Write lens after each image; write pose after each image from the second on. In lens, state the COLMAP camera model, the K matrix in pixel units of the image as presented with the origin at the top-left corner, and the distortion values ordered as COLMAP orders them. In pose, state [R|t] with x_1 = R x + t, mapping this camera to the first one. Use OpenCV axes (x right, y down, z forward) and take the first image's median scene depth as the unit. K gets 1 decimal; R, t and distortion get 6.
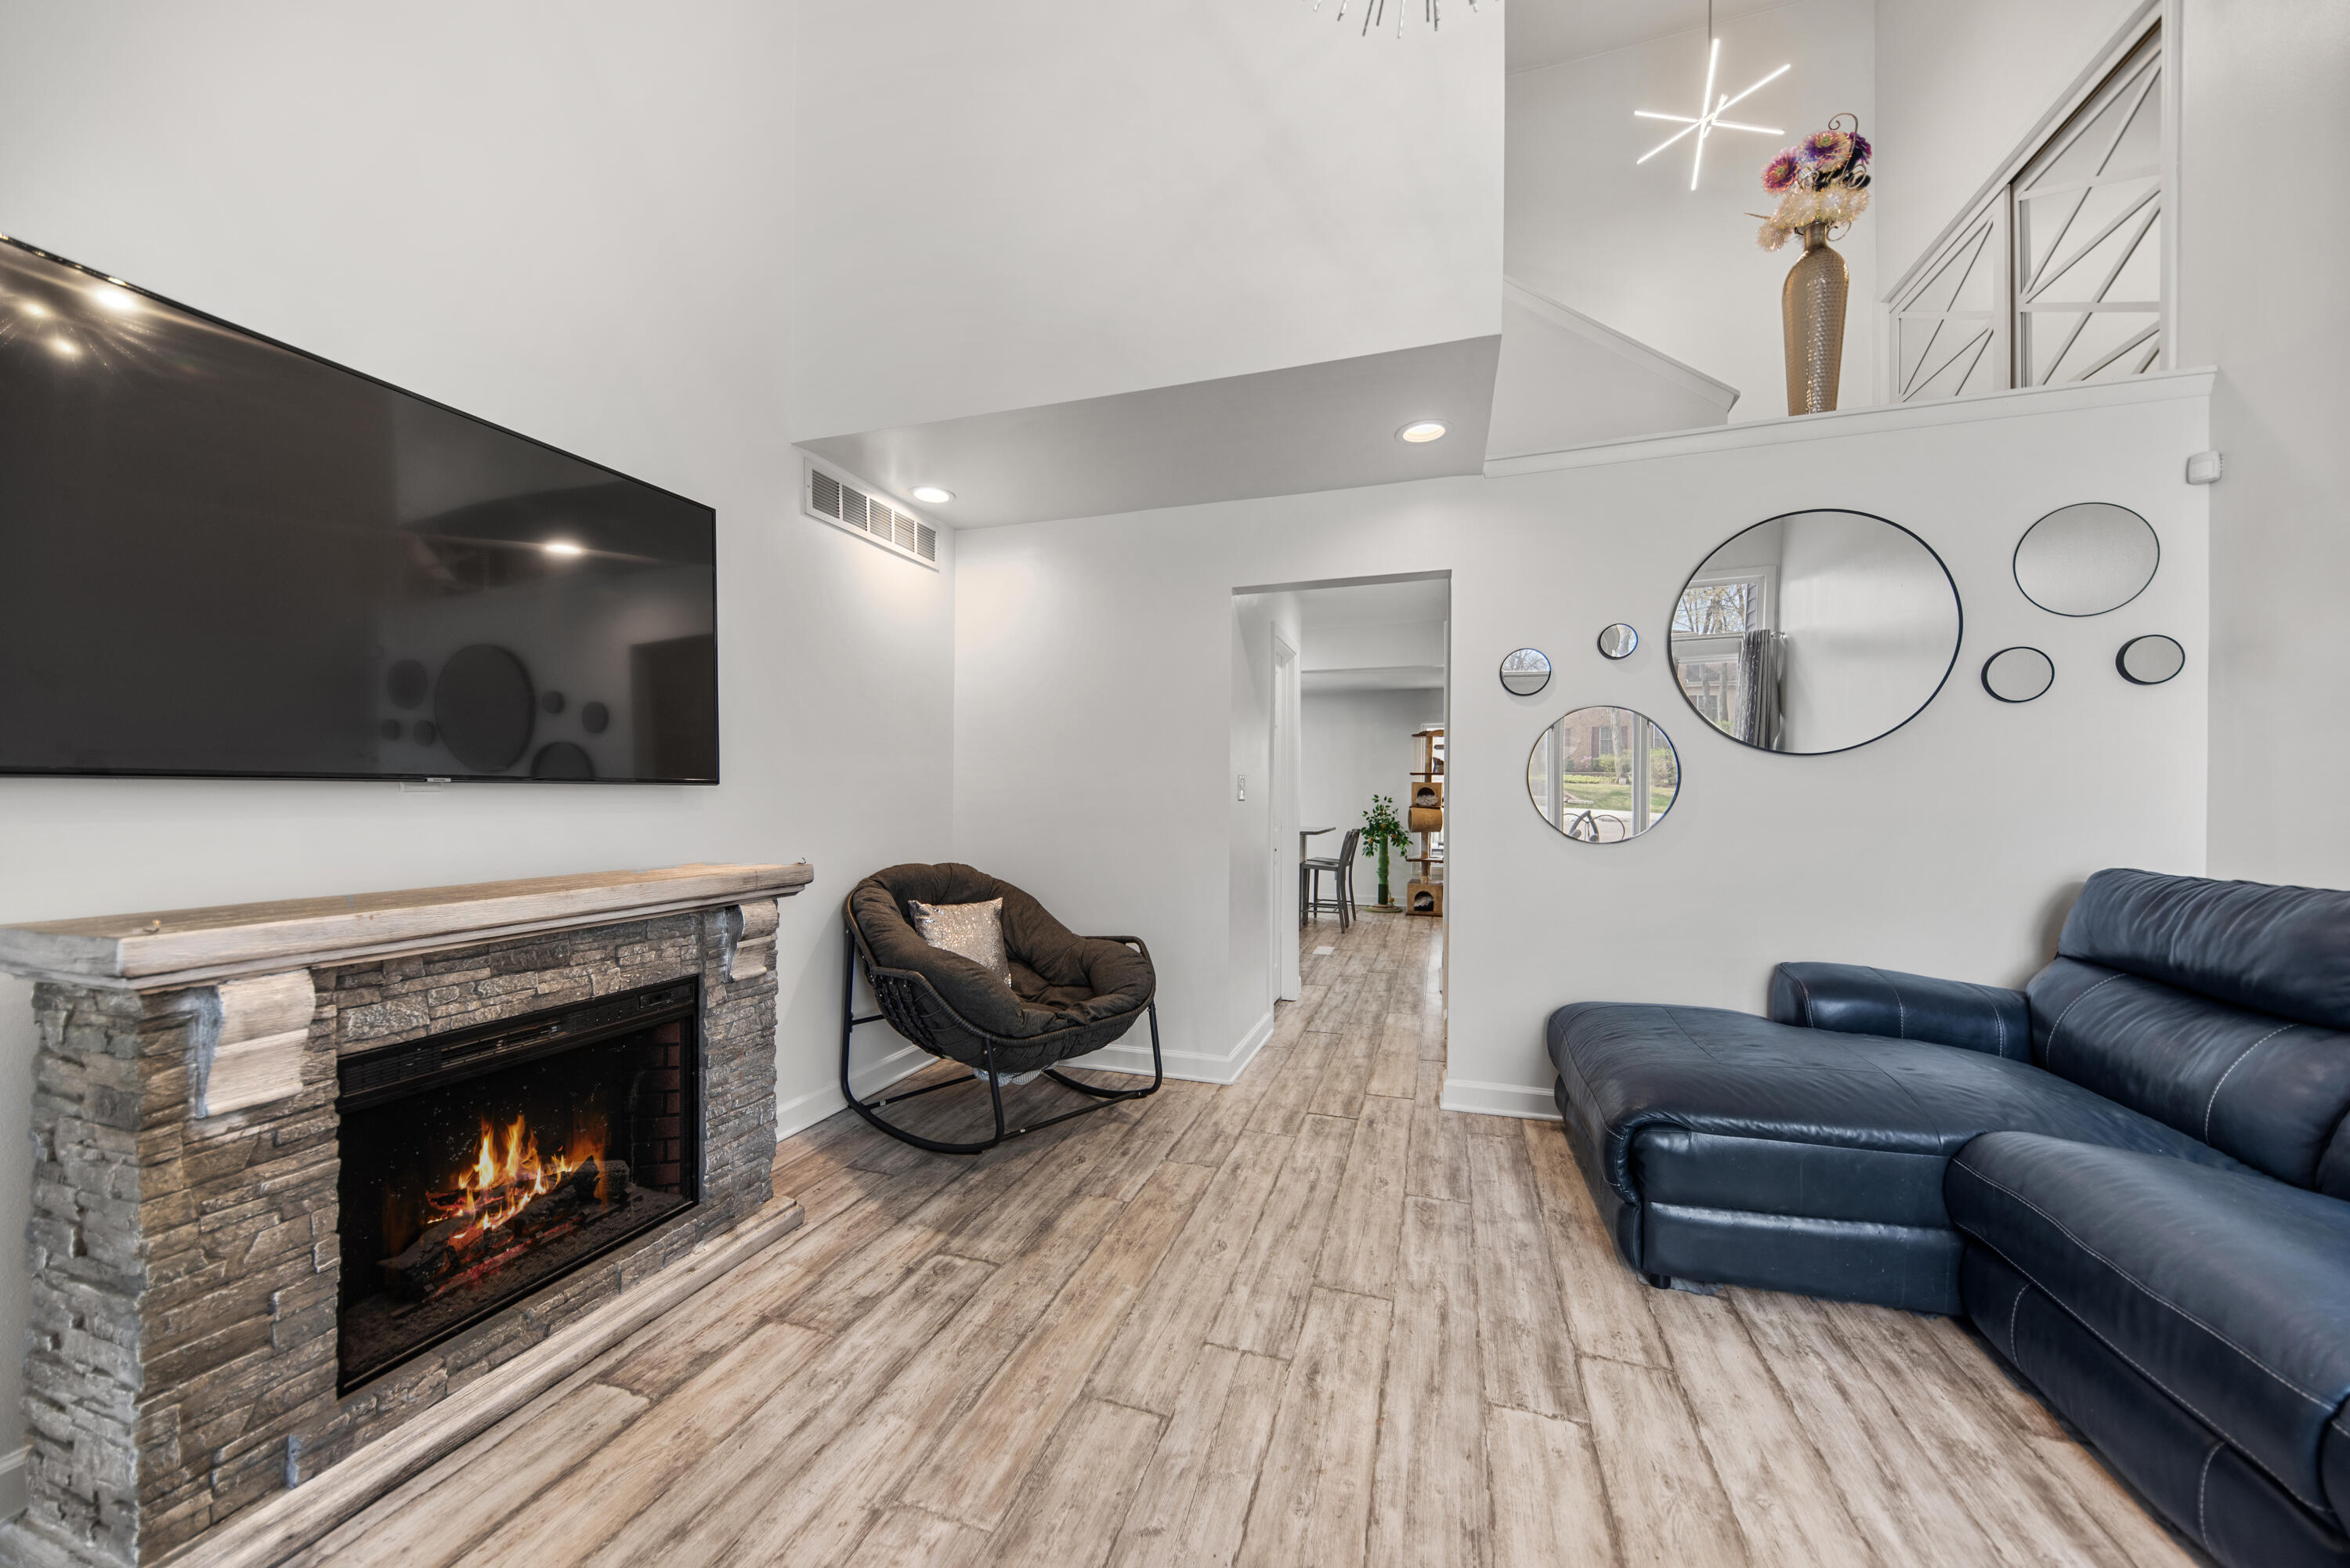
lens RADIAL K [[867.5, 0, 1184.4], [0, 867.5, 801.4], [0, 0, 1]] dist [-0.000920, -0.000004]
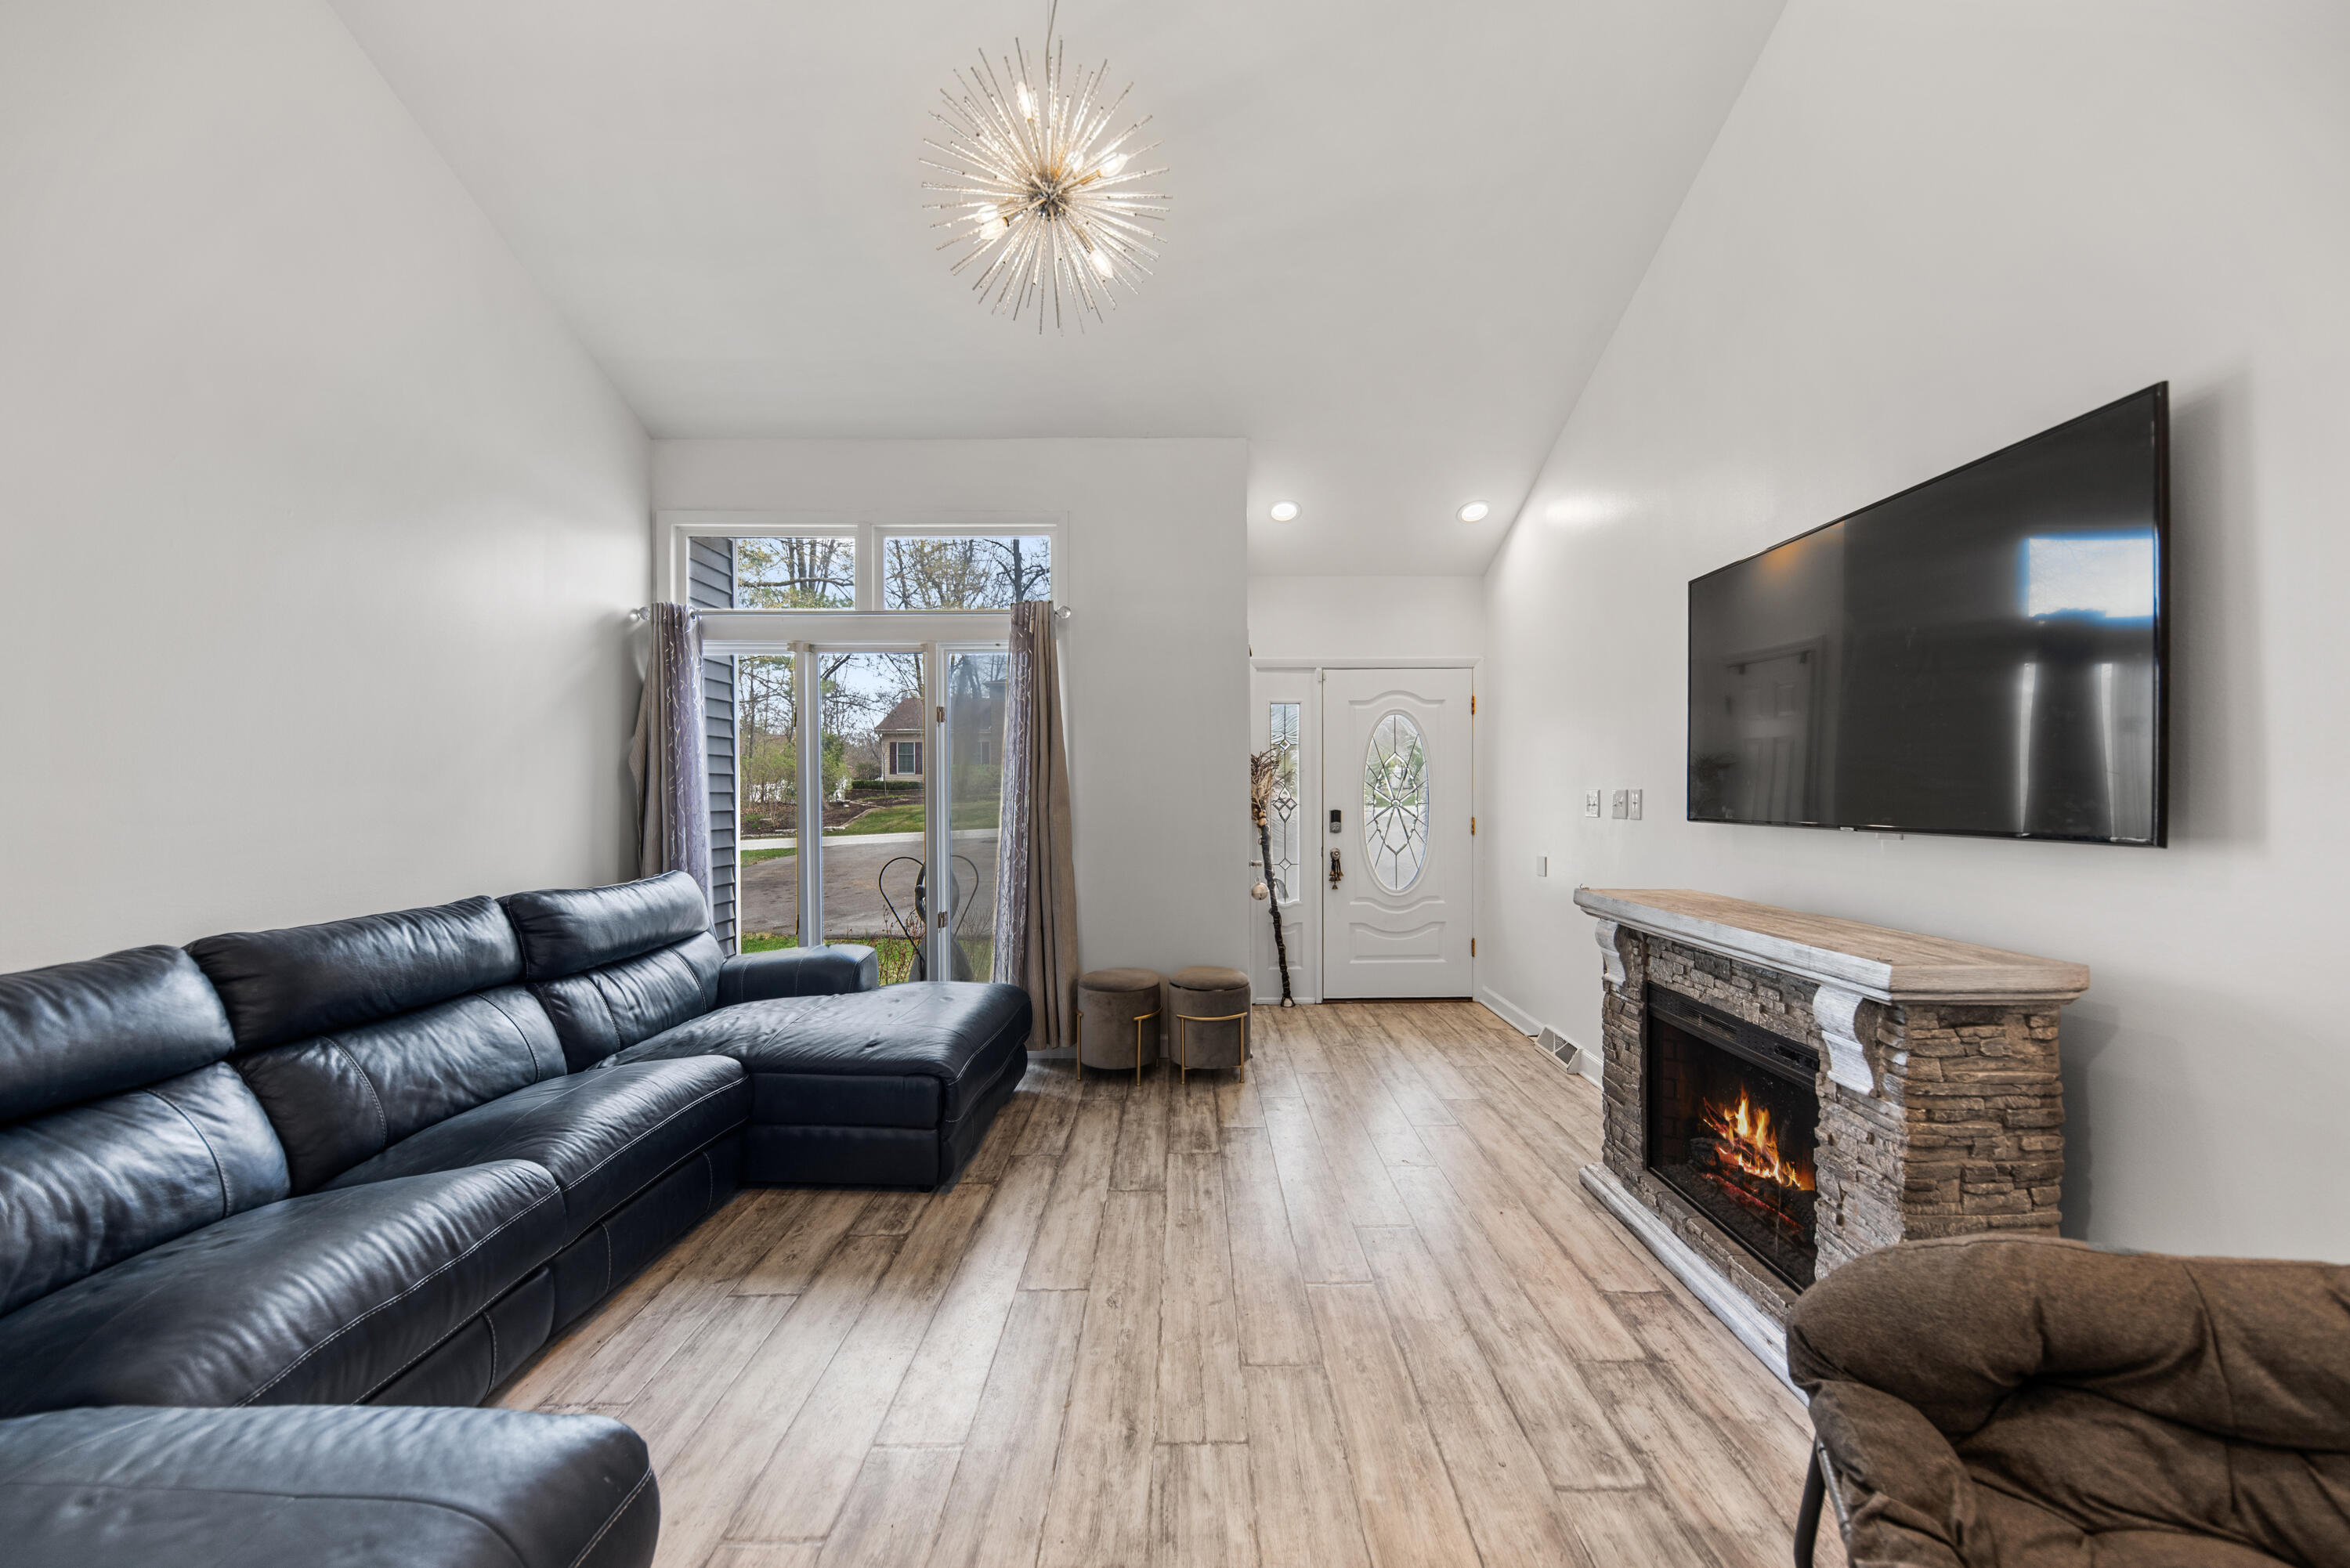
lens RADIAL K [[867.5, 0, 1183.6], [0, 867.5, 788.2], [0, 0, 1]] dist [-0.000920, -0.000004]
pose [[-0.956592, 0.004789, -0.291391, 0.362020], [0.005488, 0.999984, -0.001582, -0.082775], [0.291379, -0.003113, -0.956603, 1.893823]]
